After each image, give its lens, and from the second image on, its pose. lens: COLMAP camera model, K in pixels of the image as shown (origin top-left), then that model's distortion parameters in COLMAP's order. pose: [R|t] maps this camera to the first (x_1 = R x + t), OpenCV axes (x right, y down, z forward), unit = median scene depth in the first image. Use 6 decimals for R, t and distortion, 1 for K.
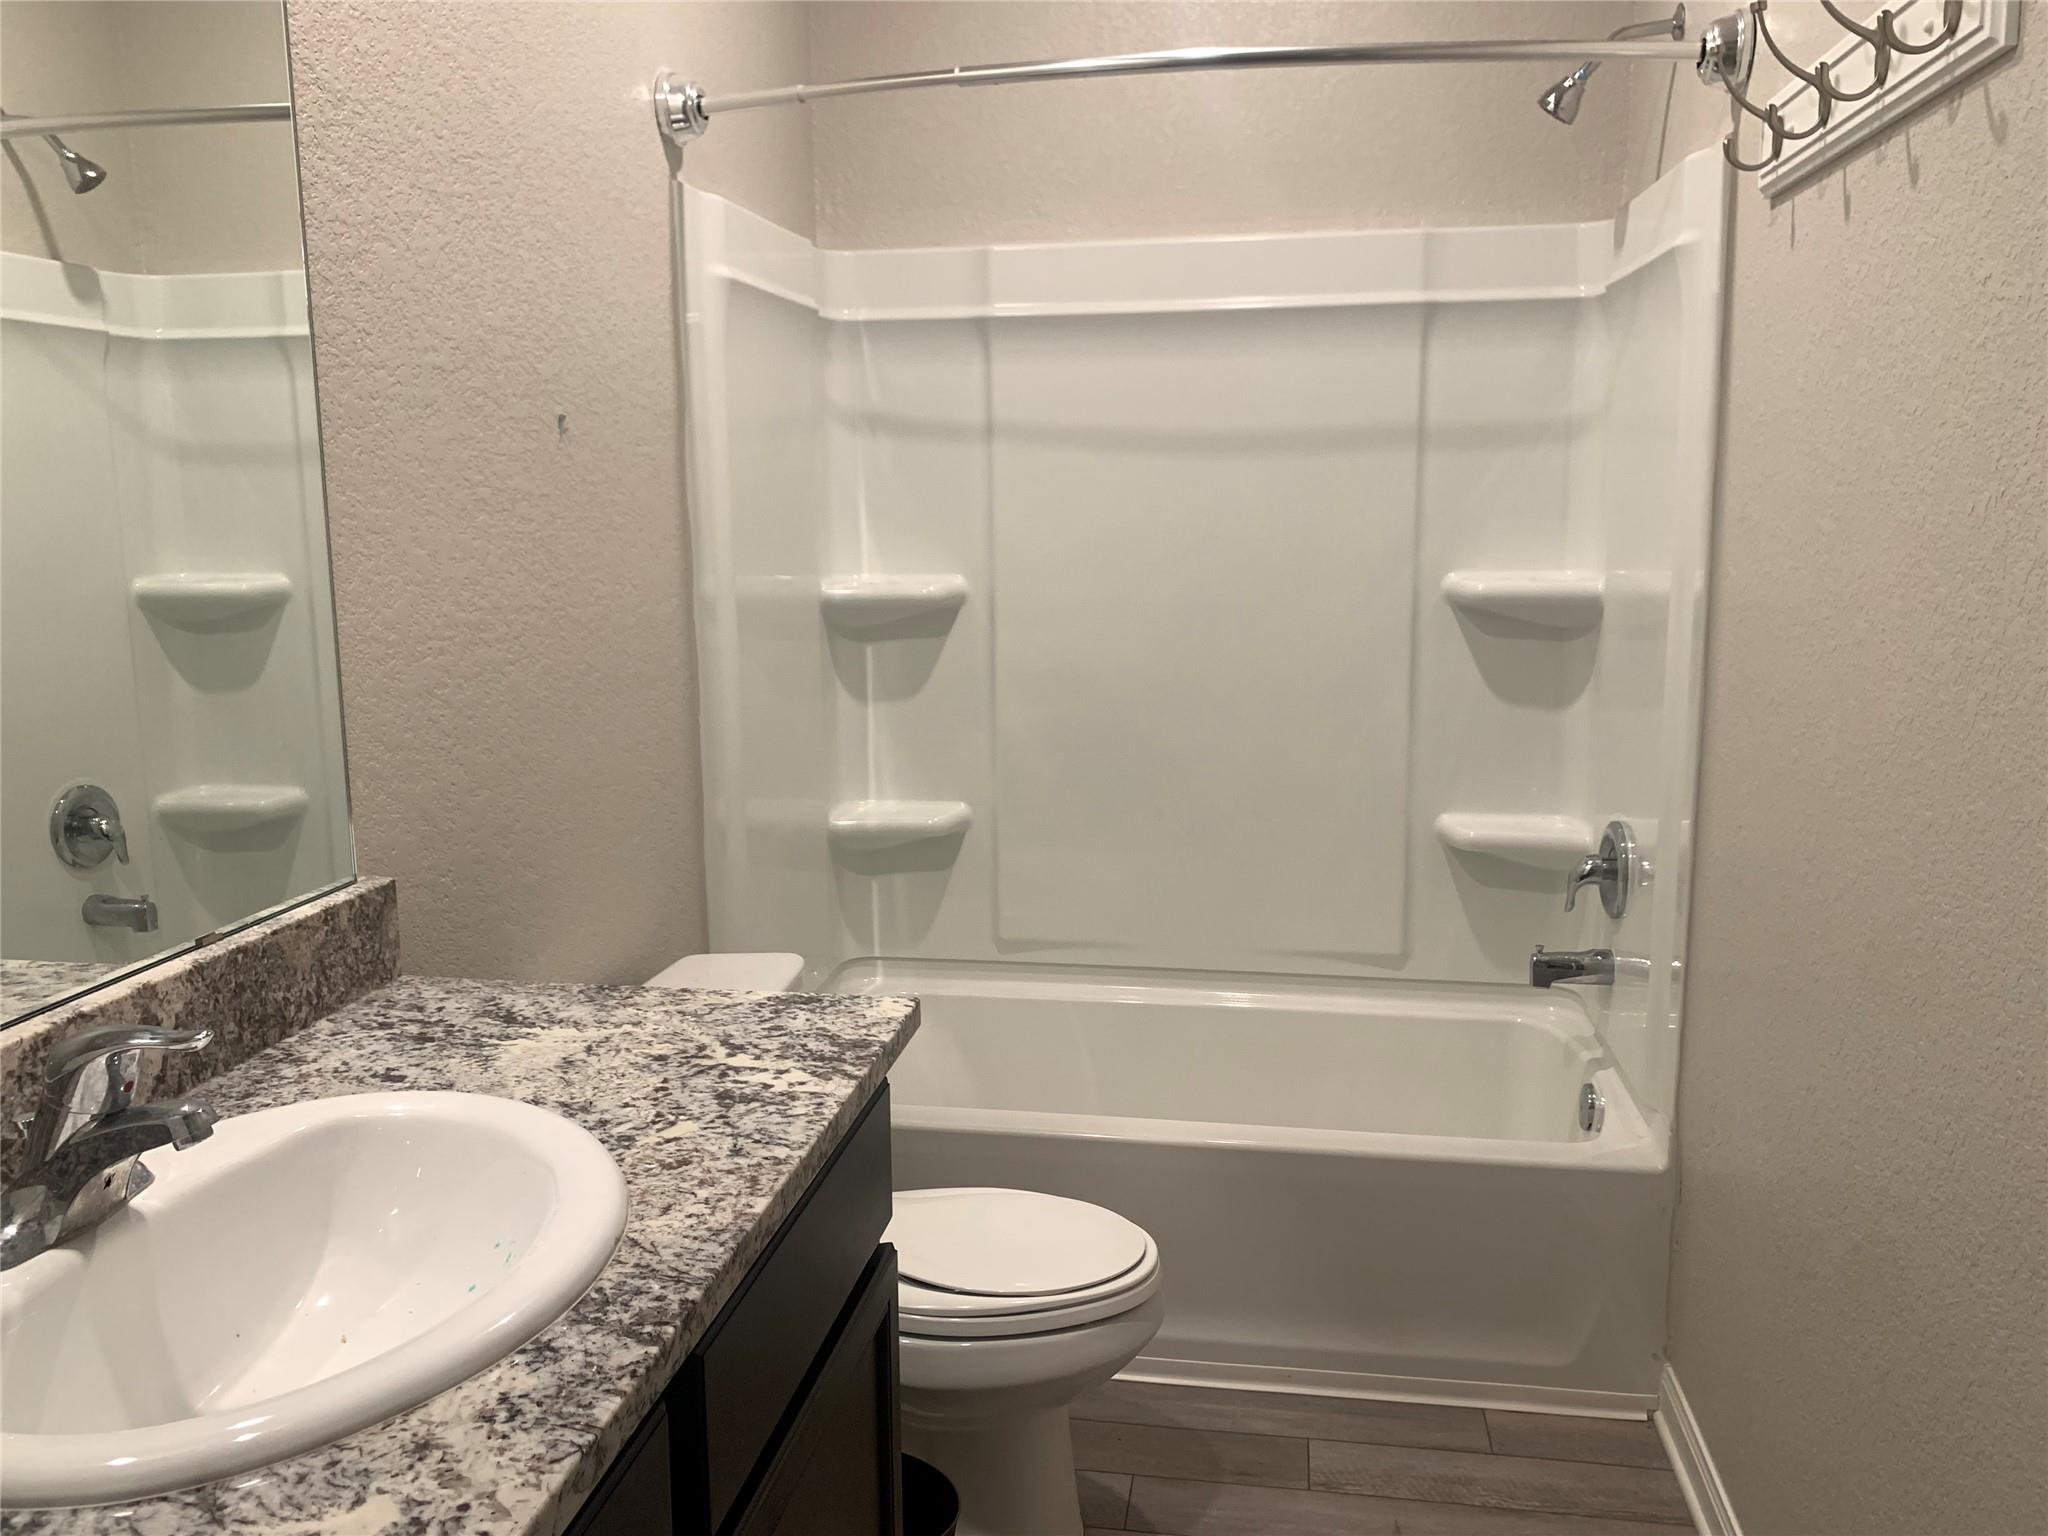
lens RADIAL K [[1599.0, 0, 1021.7], [0, 1599.0, 755.1], [0, 0, 1]] dist [0.032920, -0.058747]
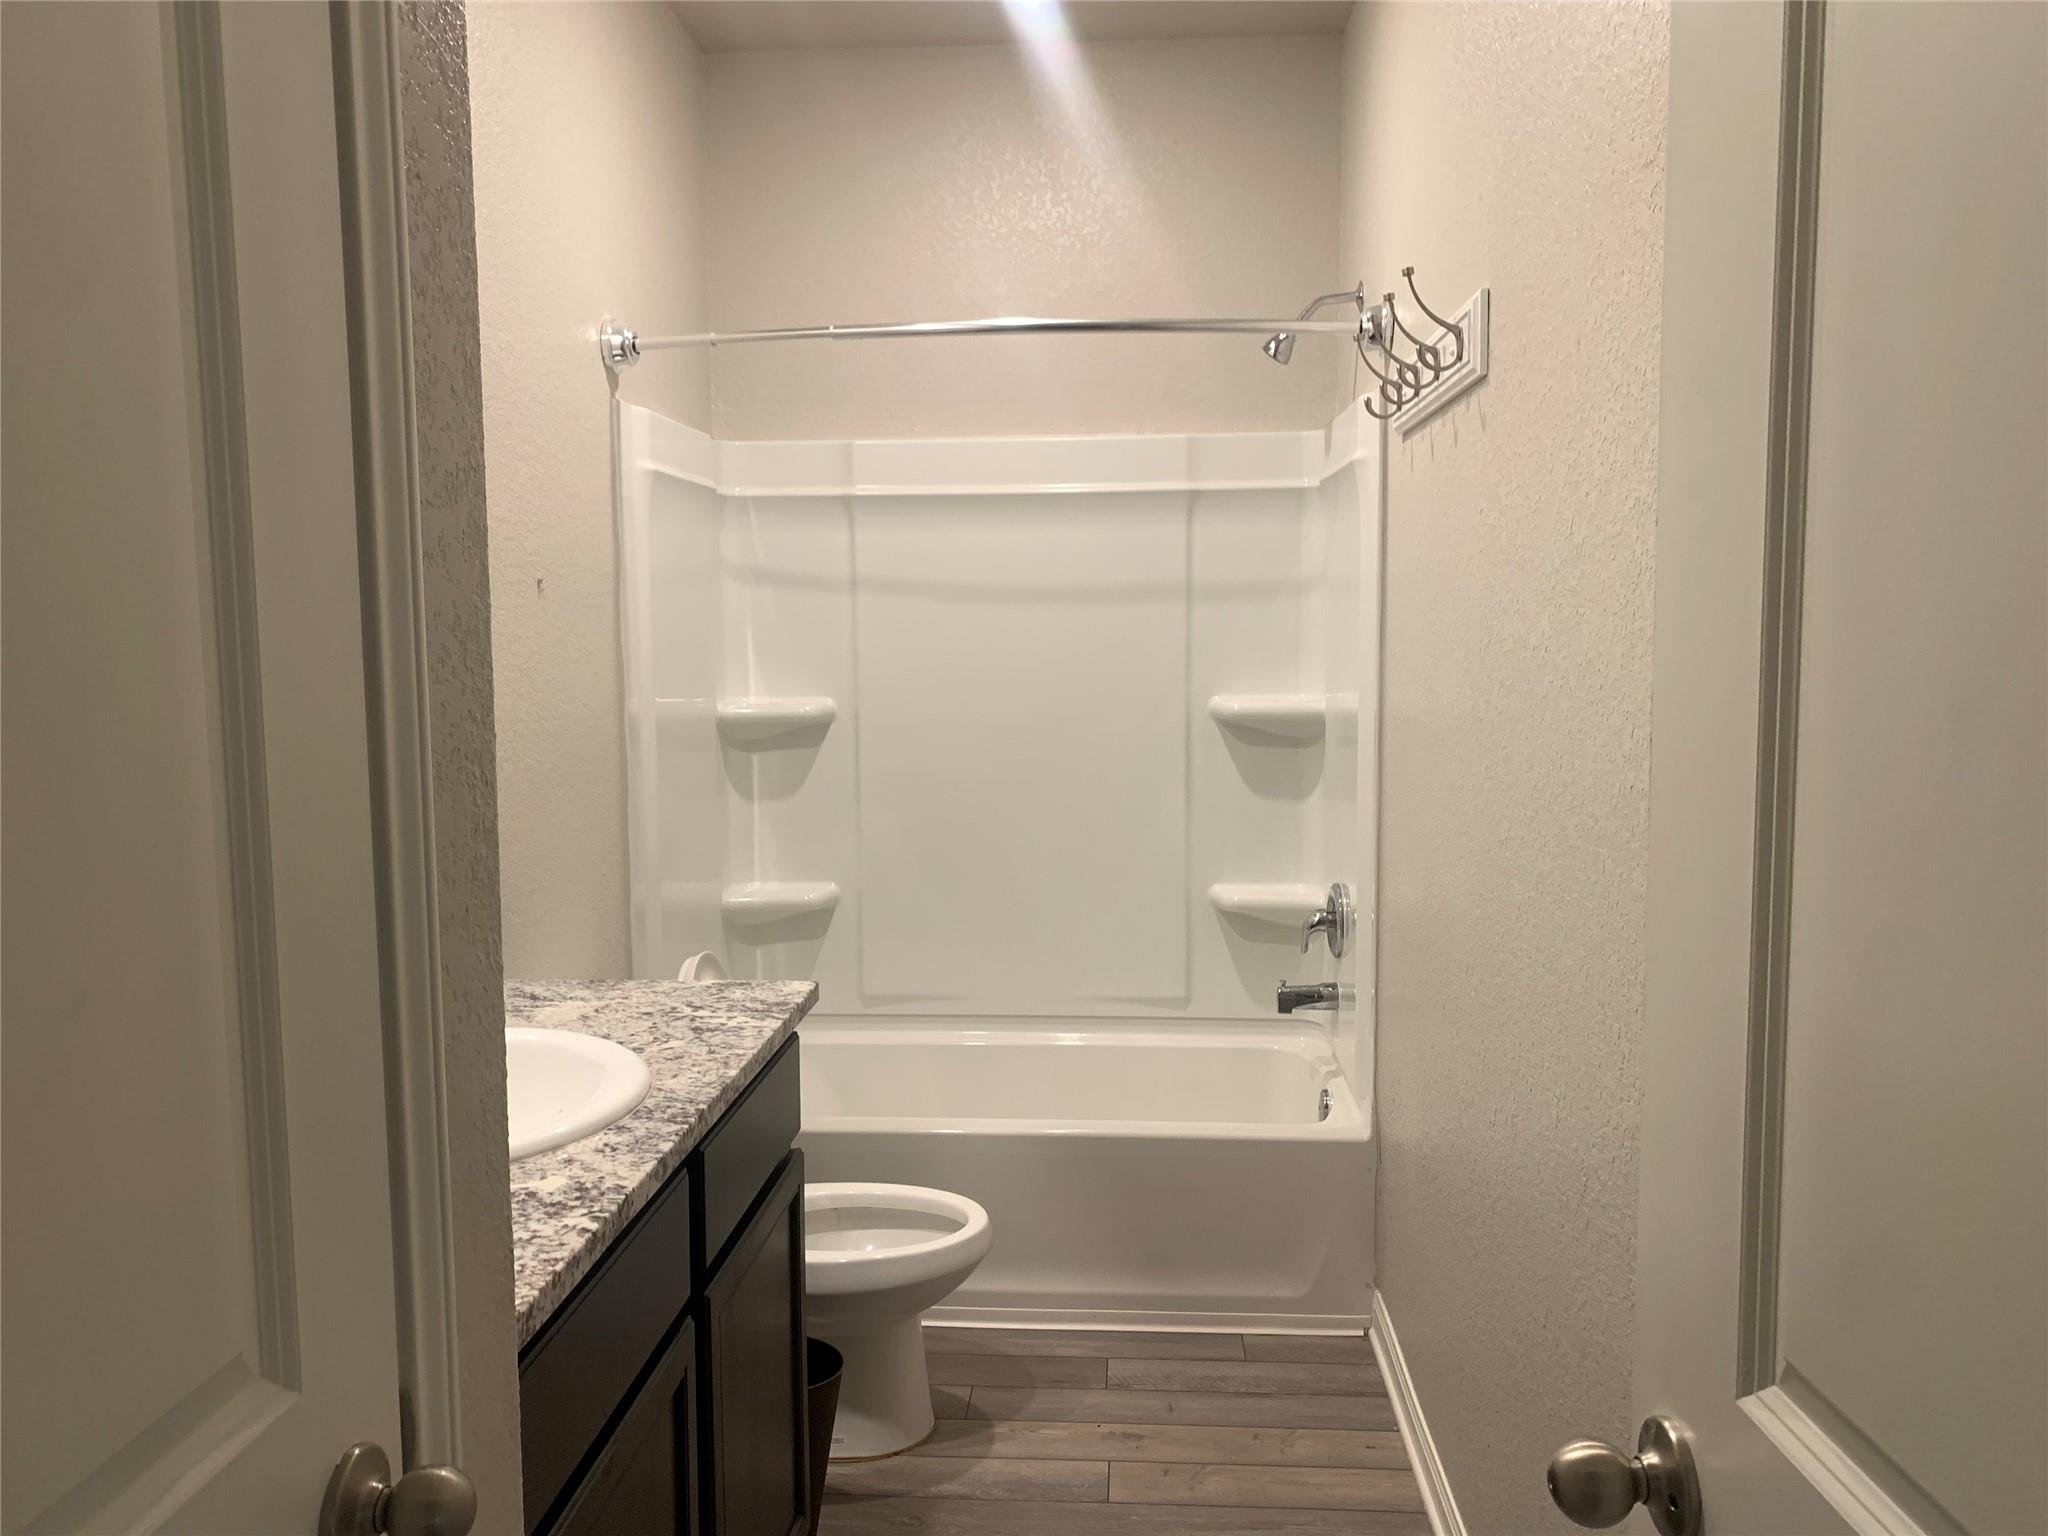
lens RADIAL K [[1591.5, 0, 1024.0], [0, 1591.5, 768.0], [0, 0, 1]] dist [0.101768, -0.085771]
pose [[0.995409, -0.006459, 0.095490, -0.011278], [0.013348, 0.997339, -0.071675, 0.049455], [-0.094773, 0.072621, 0.992847, -0.370308]]
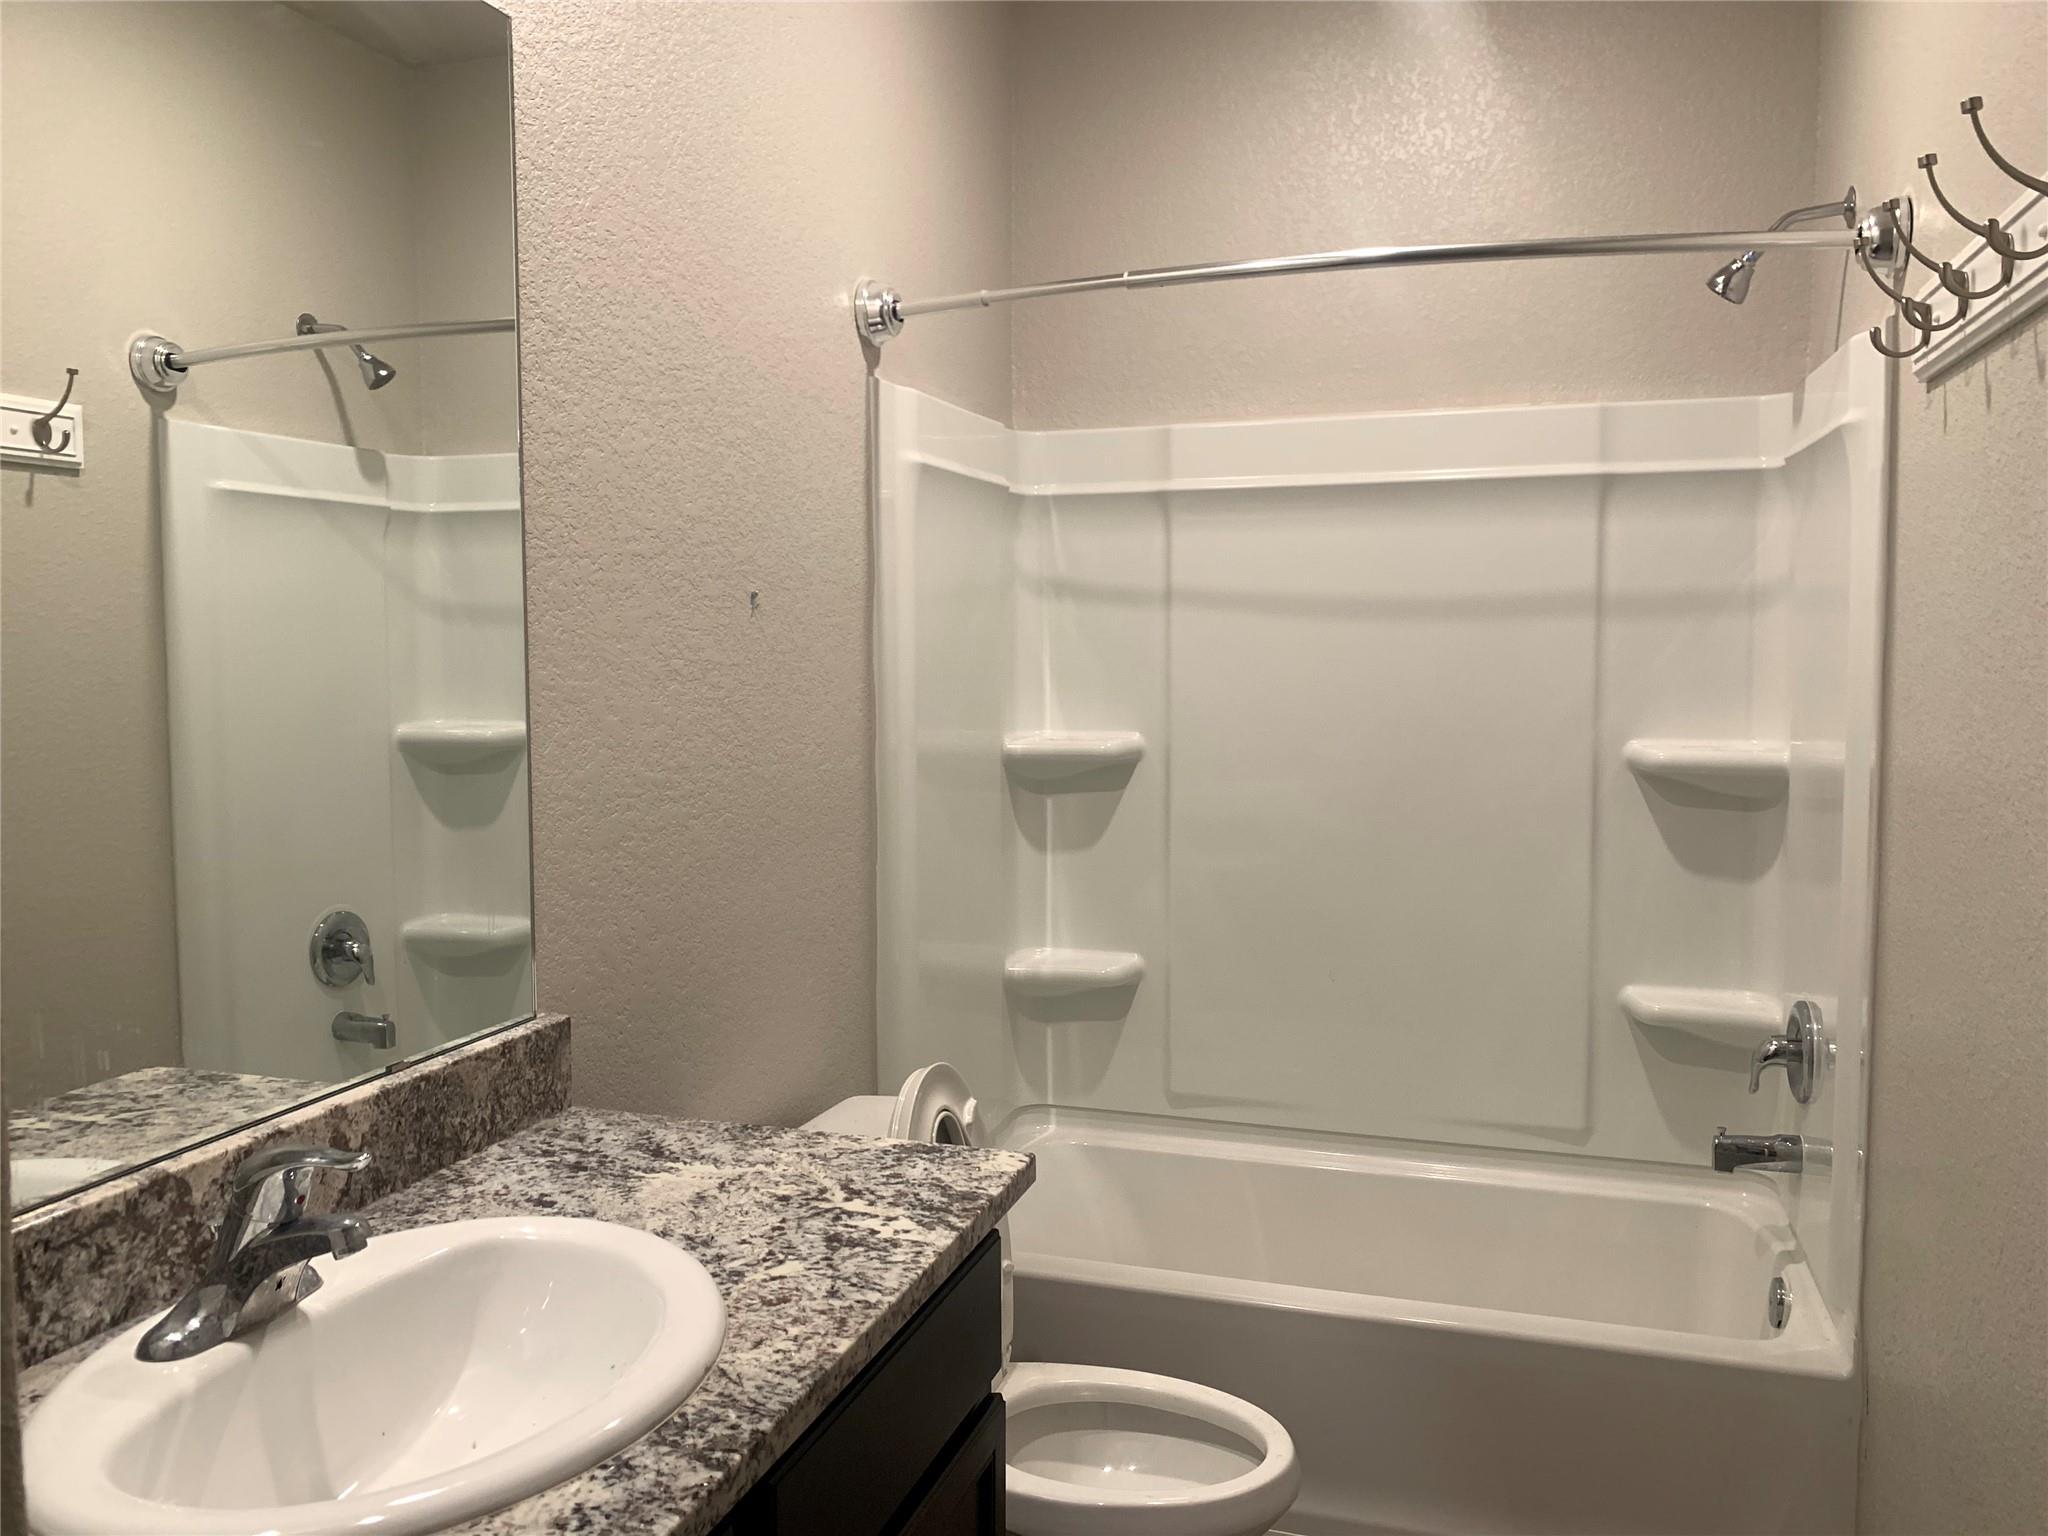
lens RADIAL K [[1597.4, 0, 1025.4], [0, 1597.4, 746.9], [0, 0, 1]] dist [0.007606, -0.007932]
pose [[0.989443, 0.016704, -0.143957, 0.056984], [-0.029863, 0.995518, -0.089739, -0.013987], [0.141813, 0.093090, 0.985507, -0.039748]]
